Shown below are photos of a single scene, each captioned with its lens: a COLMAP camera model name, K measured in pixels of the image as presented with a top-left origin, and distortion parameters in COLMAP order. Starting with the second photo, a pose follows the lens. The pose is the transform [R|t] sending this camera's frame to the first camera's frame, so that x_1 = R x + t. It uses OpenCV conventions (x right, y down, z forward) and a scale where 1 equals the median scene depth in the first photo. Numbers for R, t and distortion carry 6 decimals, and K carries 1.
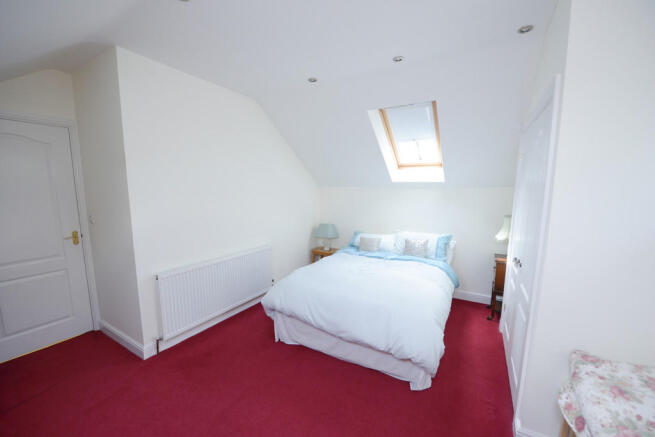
lens RADIAL K [[267.6, 0, 323.6], [0, 267.6, 223.9], [0, 0, 1]] dist [-0.016906, -0.002509]
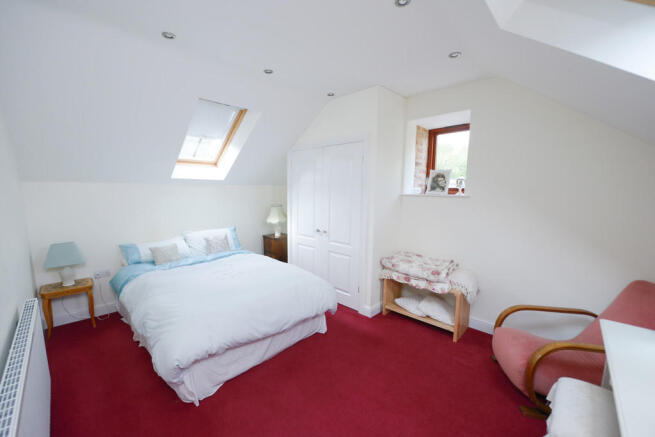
lens RADIAL K [[267.6, 0, 322.6], [0, 267.6, 224.7], [0, 0, 1]] dist [-0.016906, -0.002509]
pose [[0.240805, -0.141831, 0.960154, -0.561343], [0.118379, 0.986171, 0.115985, -0.057787], [-0.963327, 0.085733, 0.254265, 0.367458]]
